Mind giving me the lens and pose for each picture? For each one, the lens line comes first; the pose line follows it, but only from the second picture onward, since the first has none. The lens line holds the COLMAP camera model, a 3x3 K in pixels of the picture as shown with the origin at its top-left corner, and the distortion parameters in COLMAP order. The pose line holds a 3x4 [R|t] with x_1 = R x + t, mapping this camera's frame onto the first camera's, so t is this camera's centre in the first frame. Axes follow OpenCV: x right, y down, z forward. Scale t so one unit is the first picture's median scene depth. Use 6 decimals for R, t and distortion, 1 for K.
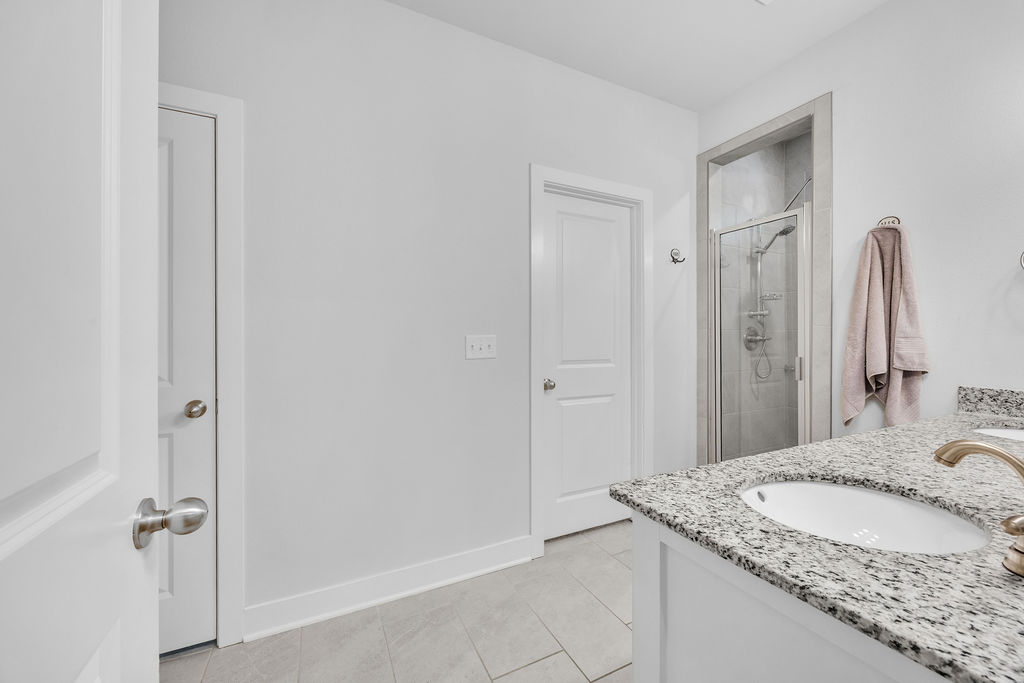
lens RADIAL K [[389.6, 0, 507.1], [0, 389.6, 340.0], [0, 0, 1]] dist [-0.006576, -0.000129]
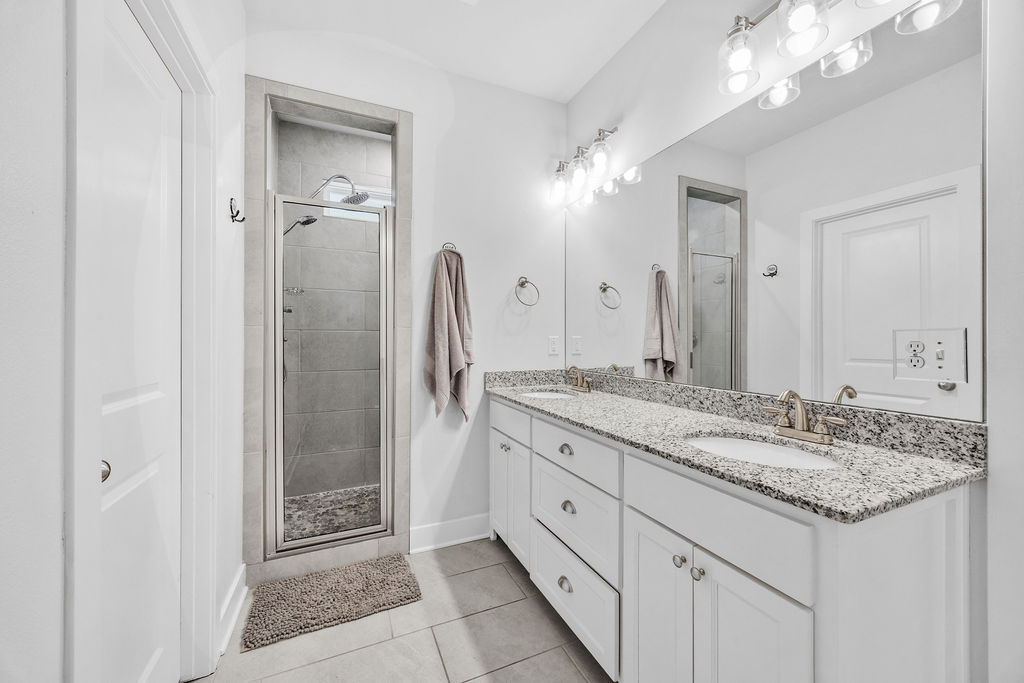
lens RADIAL K [[389.6, 0, 506.5], [0, 389.6, 339.3], [0, 0, 1]] dist [-0.006576, -0.000129]
pose [[0.037790, 0.003190, 0.999281, -0.281678], [0.003075, 0.999990, -0.003309, 0.001179], [-0.999281, 0.003198, 0.037780, 0.801213]]
